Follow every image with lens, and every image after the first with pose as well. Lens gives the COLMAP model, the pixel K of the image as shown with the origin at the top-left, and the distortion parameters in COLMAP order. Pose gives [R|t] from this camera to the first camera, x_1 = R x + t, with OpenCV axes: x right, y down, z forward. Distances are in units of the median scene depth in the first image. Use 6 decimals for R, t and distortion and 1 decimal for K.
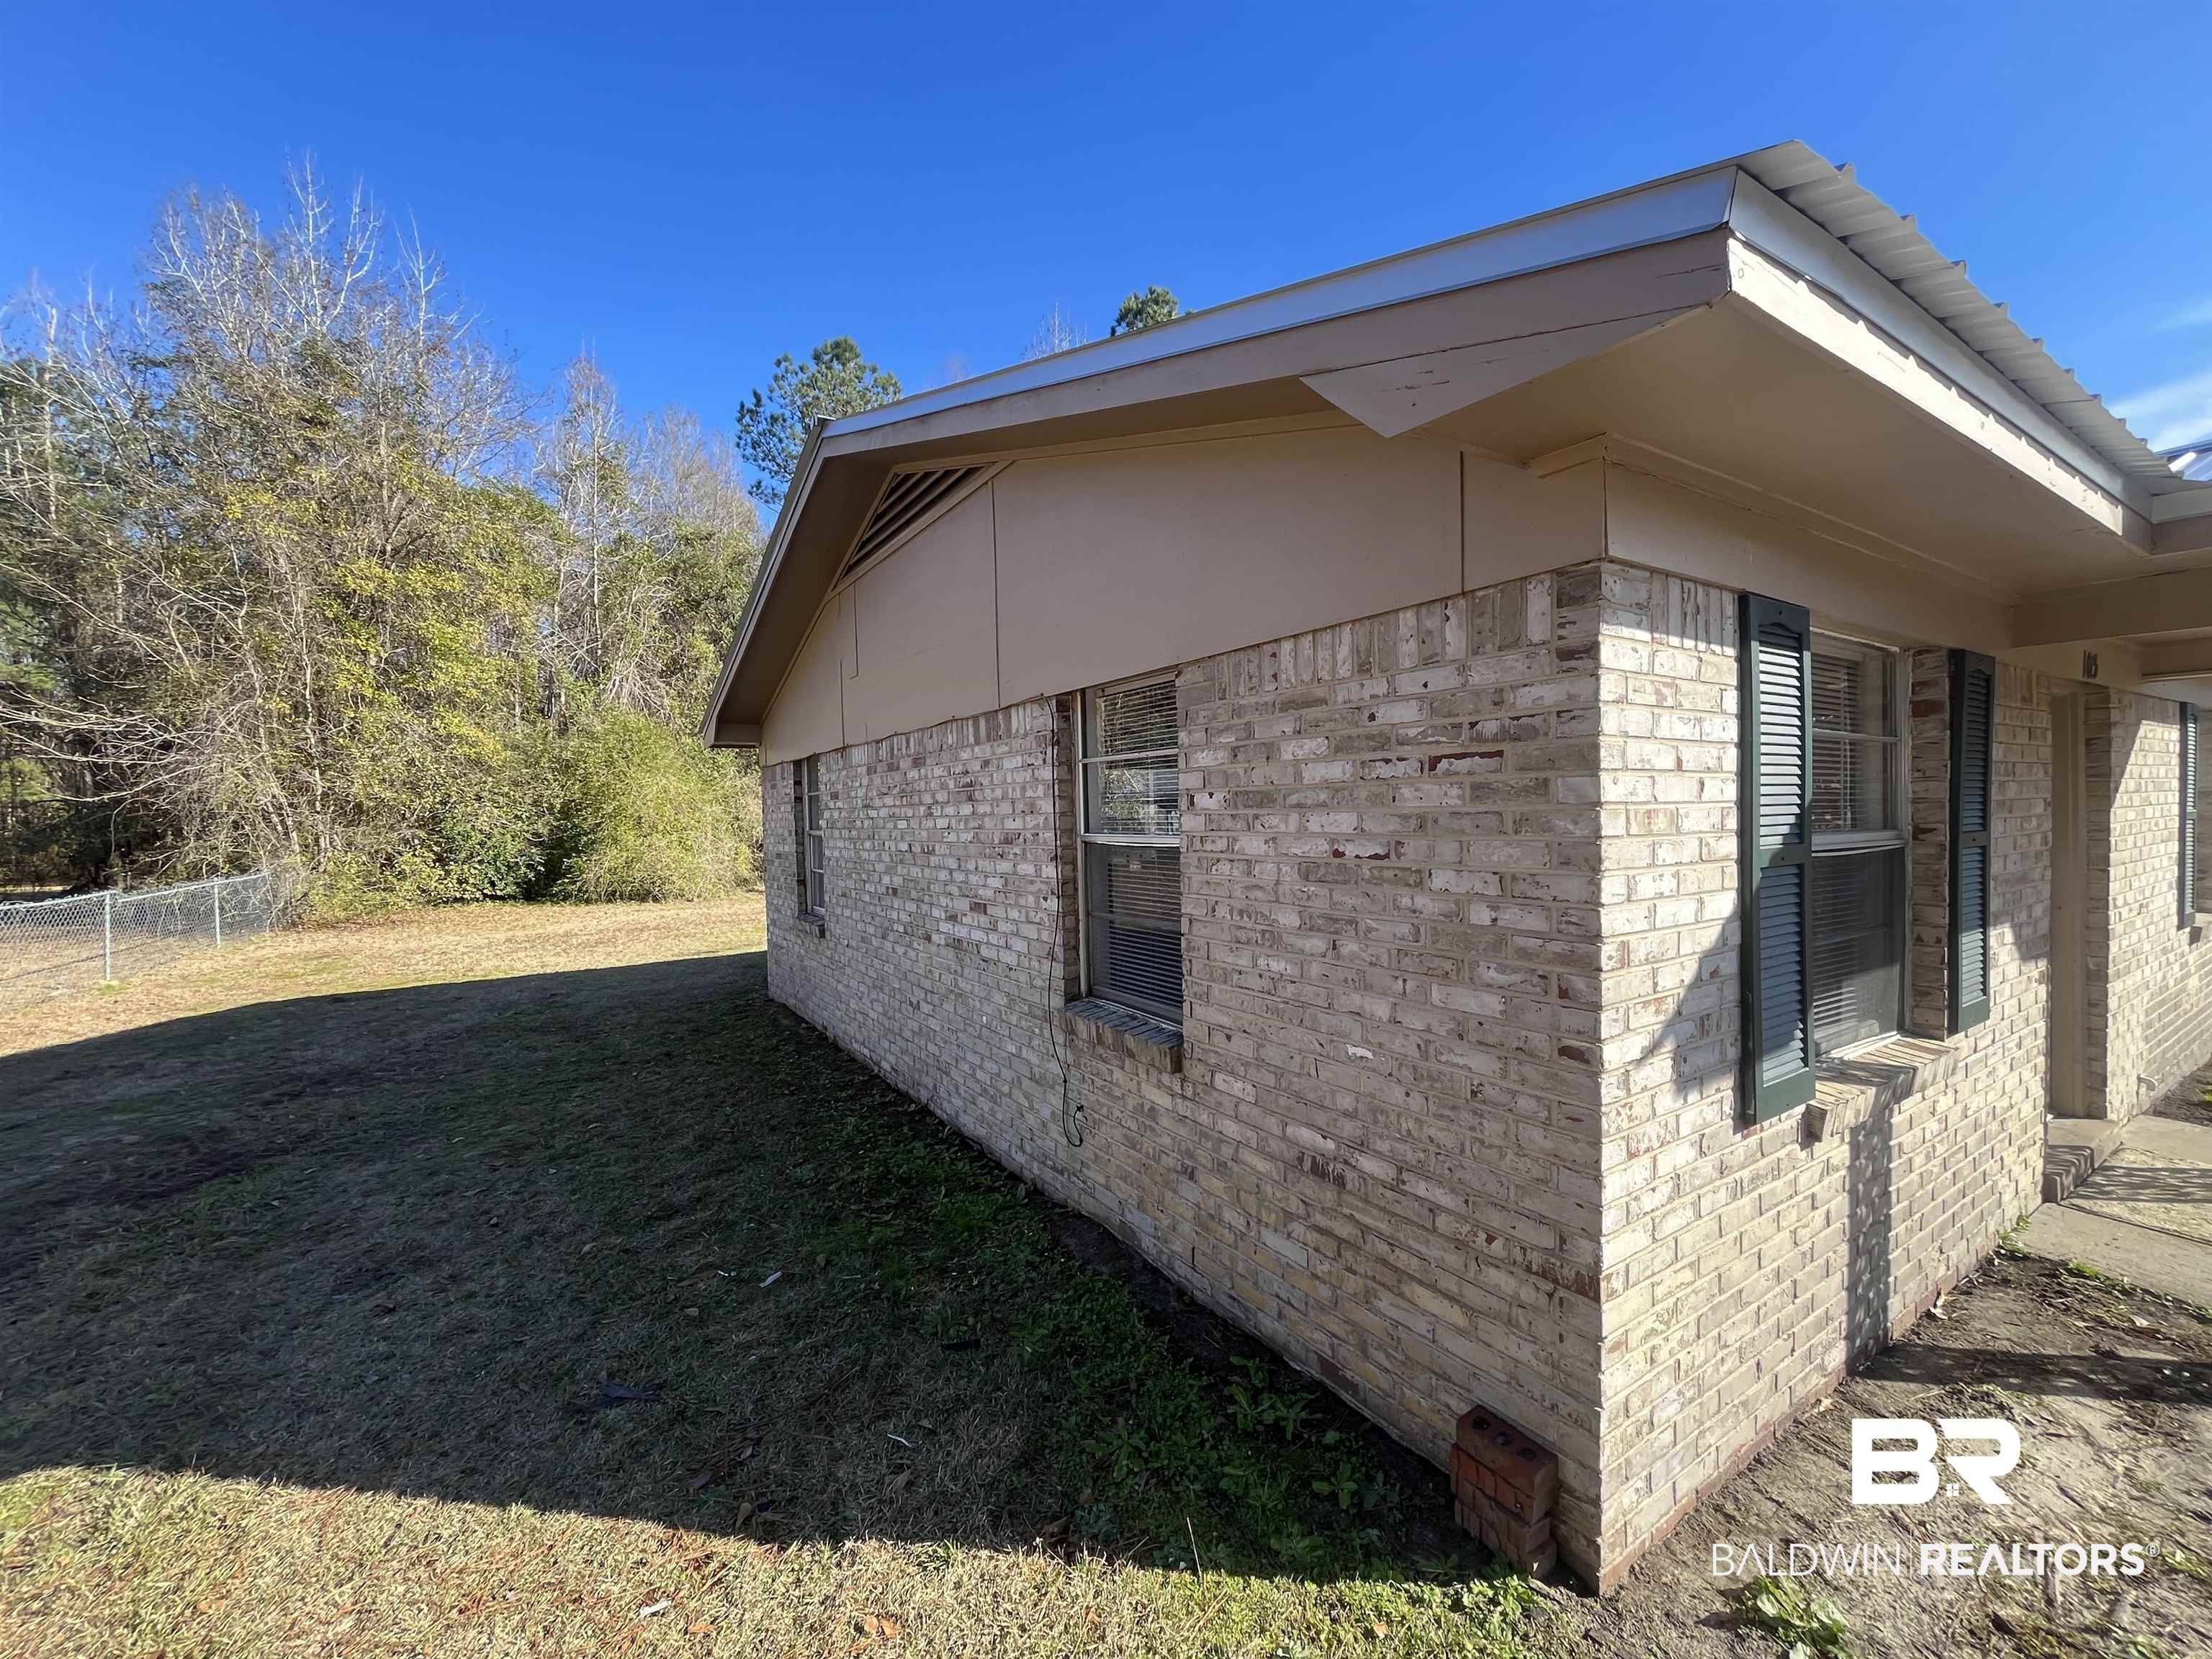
lens RADIAL K [[897.8, 0, 1106.0], [0, 897.8, 829.5], [0, 0, 1]] dist [0.010548, -0.004460]
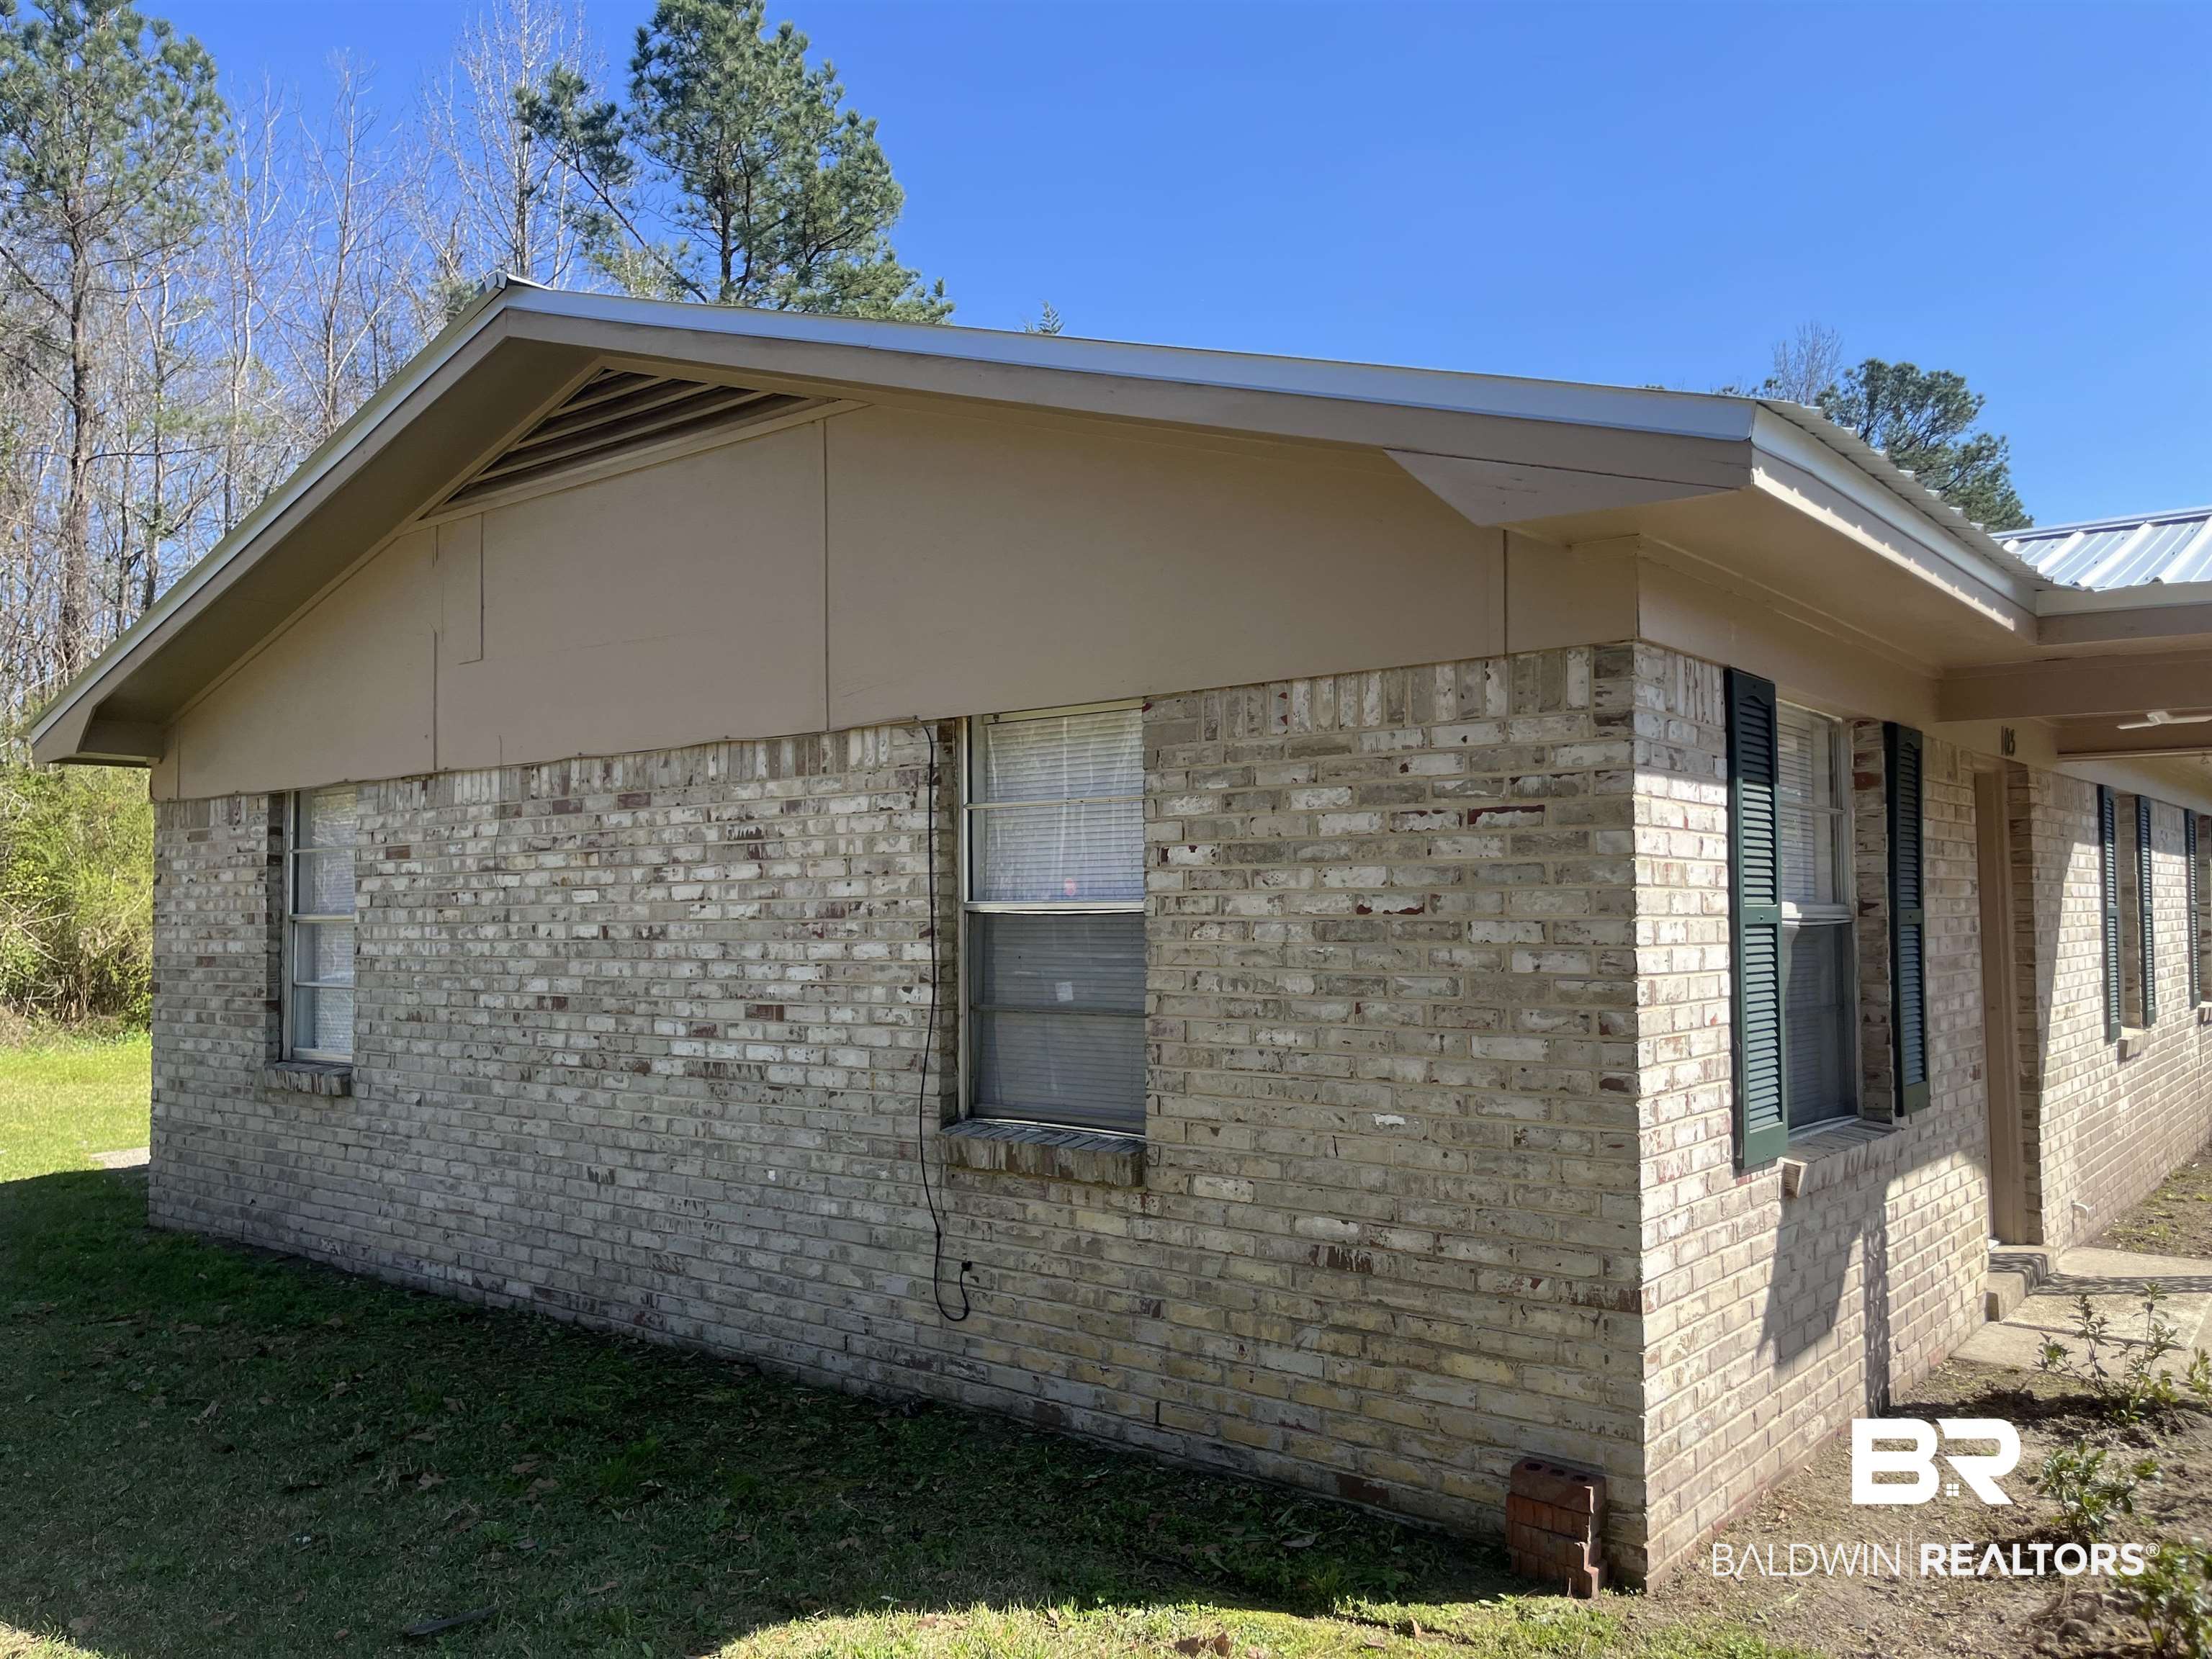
lens RADIAL K [[1660.4, 0, 1112.9], [0, 1660.4, 829.7], [0, 0, 1]] dist [0.090248, -0.108610]
pose [[0.949333, 0.030007, 0.312836, -0.505068], [-0.006753, 0.997149, -0.075152, 0.070869], [-0.314199, 0.069231, 0.946829, -0.540699]]
